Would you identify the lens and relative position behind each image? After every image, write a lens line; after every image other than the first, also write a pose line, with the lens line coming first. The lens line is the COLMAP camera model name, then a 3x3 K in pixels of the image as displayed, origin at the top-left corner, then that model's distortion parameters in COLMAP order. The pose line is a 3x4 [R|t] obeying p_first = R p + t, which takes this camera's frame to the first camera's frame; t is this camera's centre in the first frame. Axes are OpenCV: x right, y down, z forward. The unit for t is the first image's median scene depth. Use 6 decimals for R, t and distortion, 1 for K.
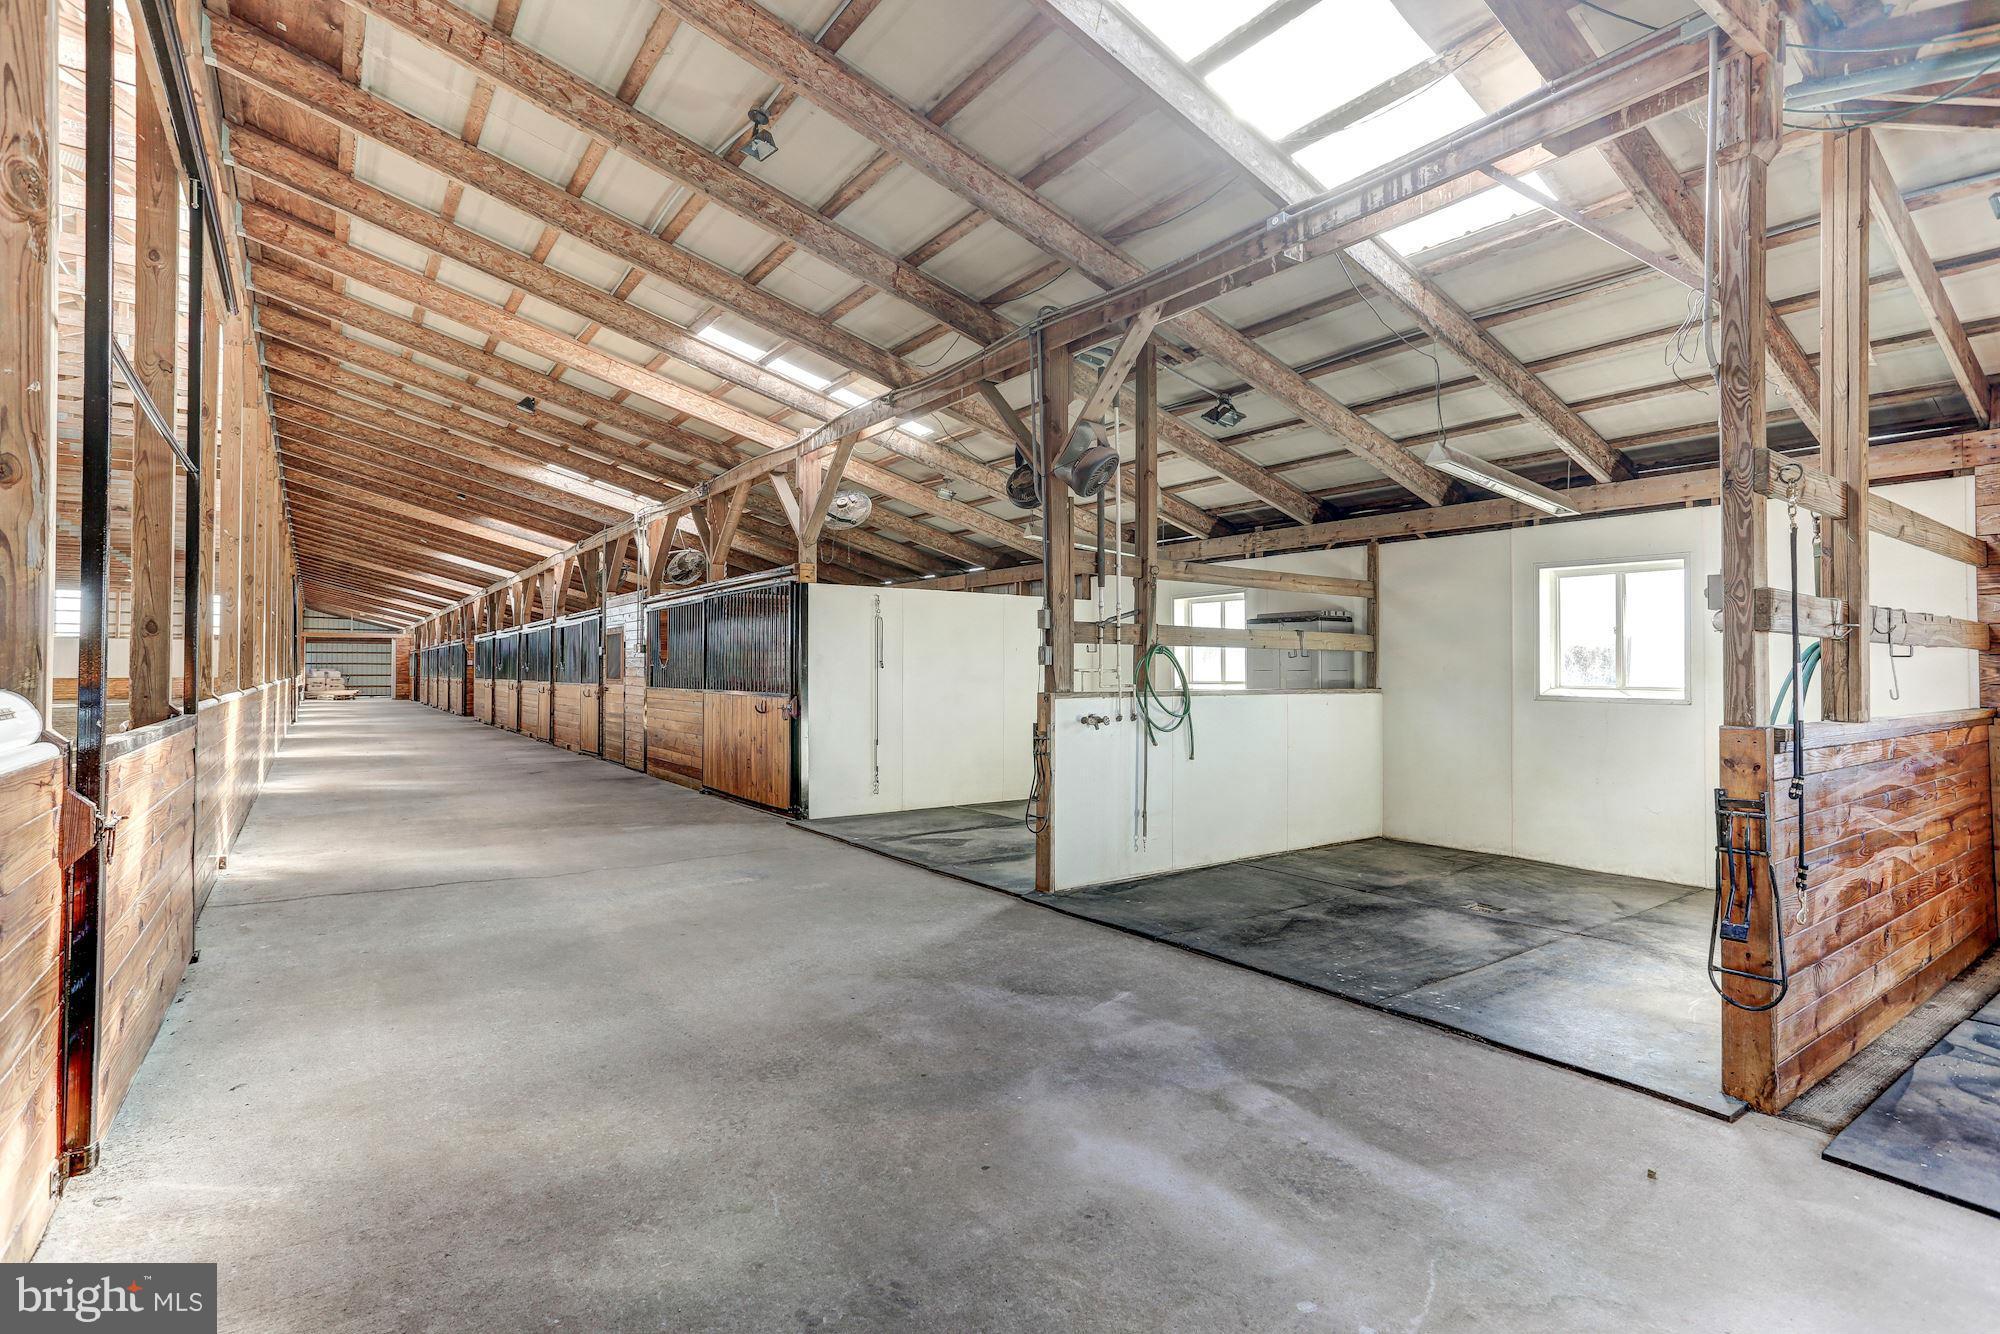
lens RADIAL K [[969.6, 0, 1001.5], [0, 969.6, 663.4], [0, 0, 1]] dist [-0.018305, 0.002214]
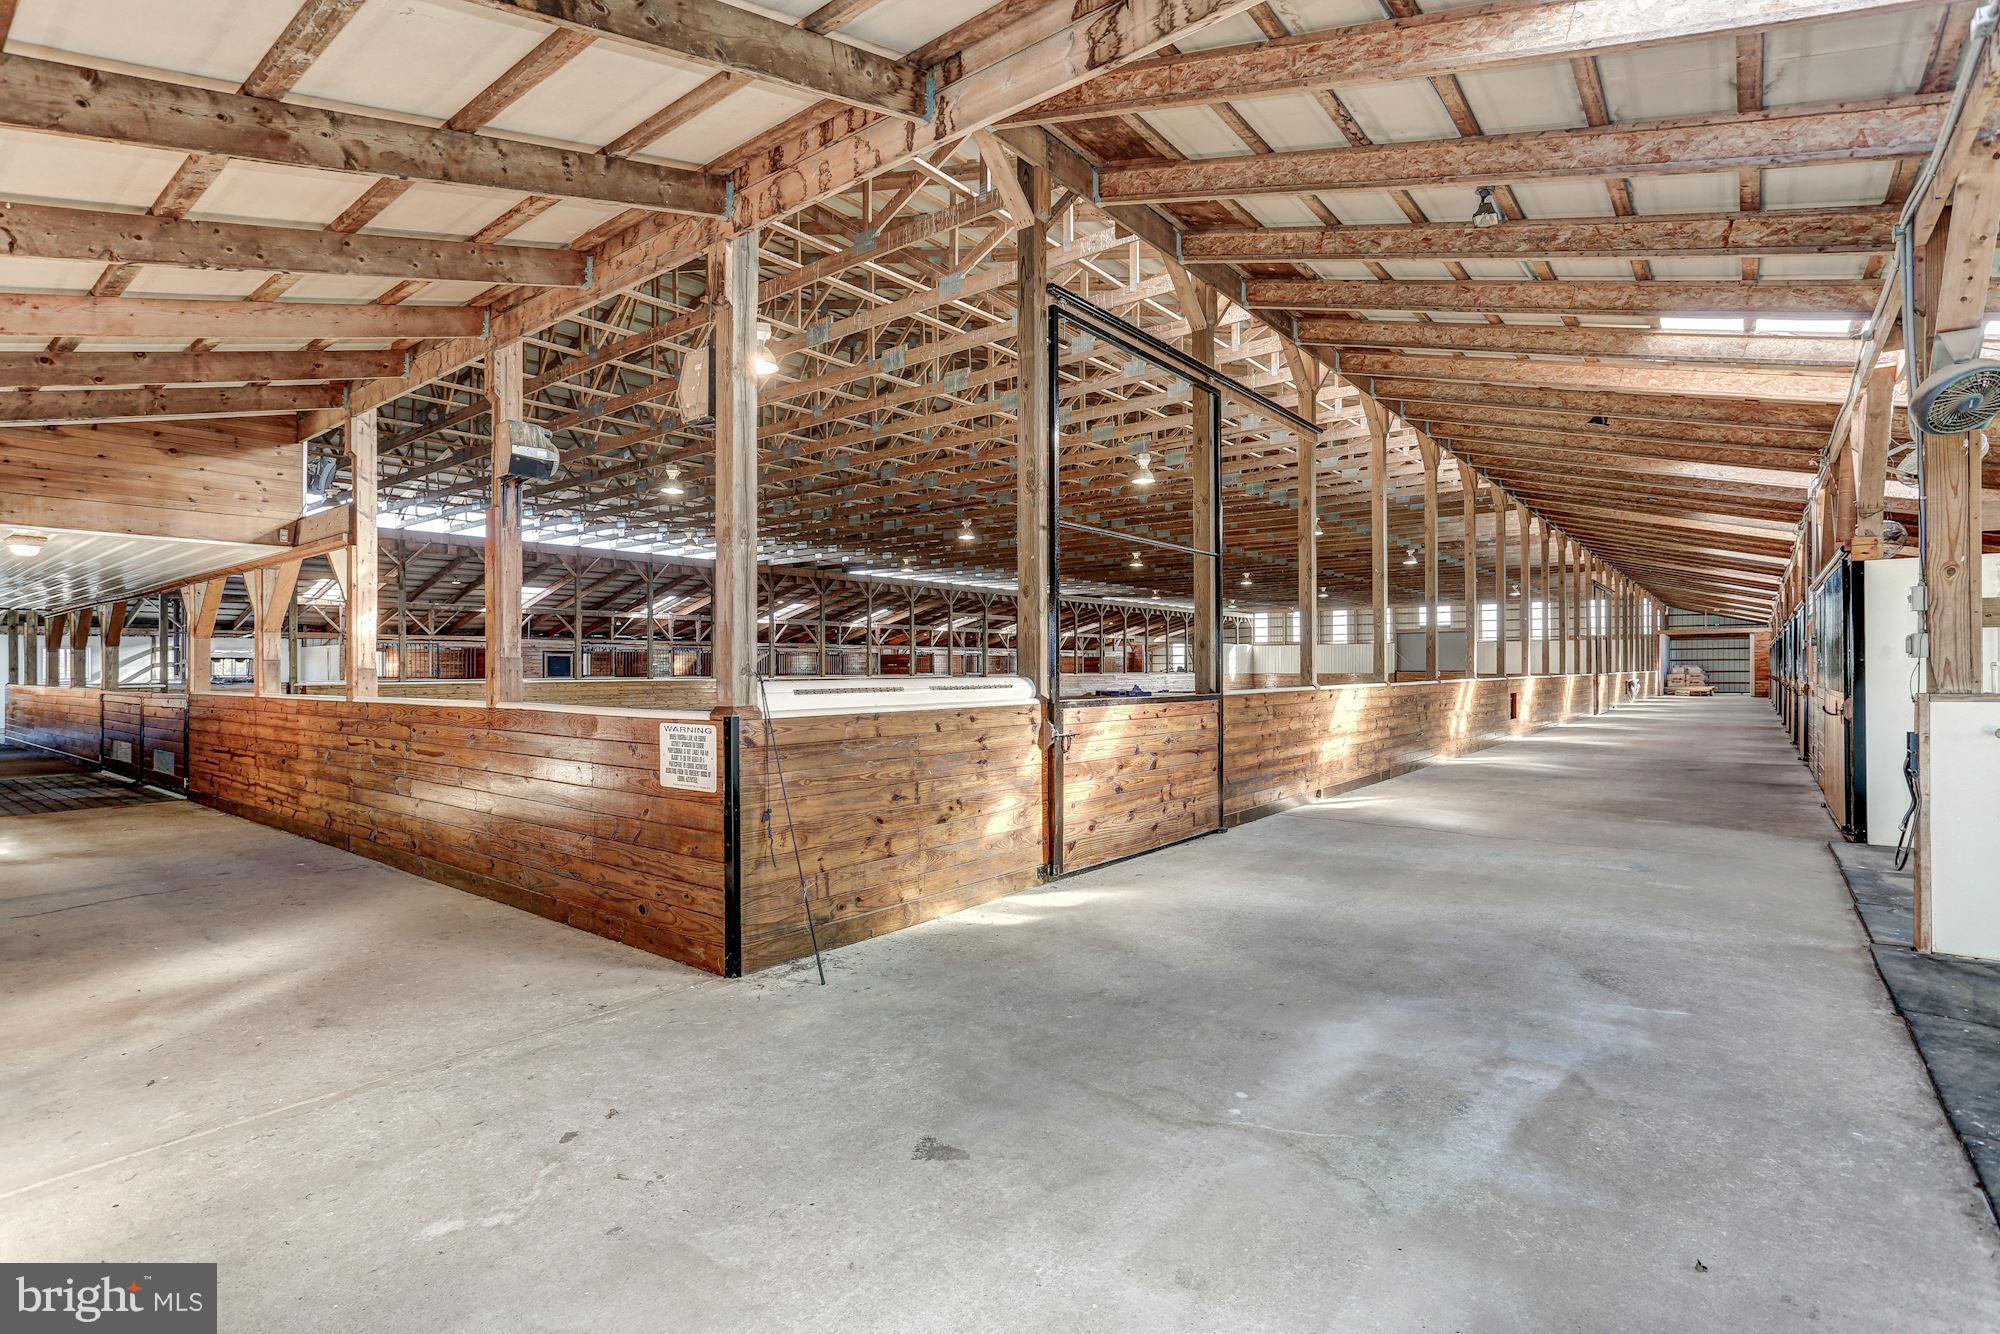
lens RADIAL K [[969.6, 0, 1002.2], [0, 969.6, 667.3], [0, 0, 1]] dist [-0.018305, 0.002214]
pose [[0.281852, -0.002747, -0.959454, 0.922172], [0.010500, 0.999945, 0.000222, 0.002190], [0.959400, -0.010137, 0.281866, 0.129952]]
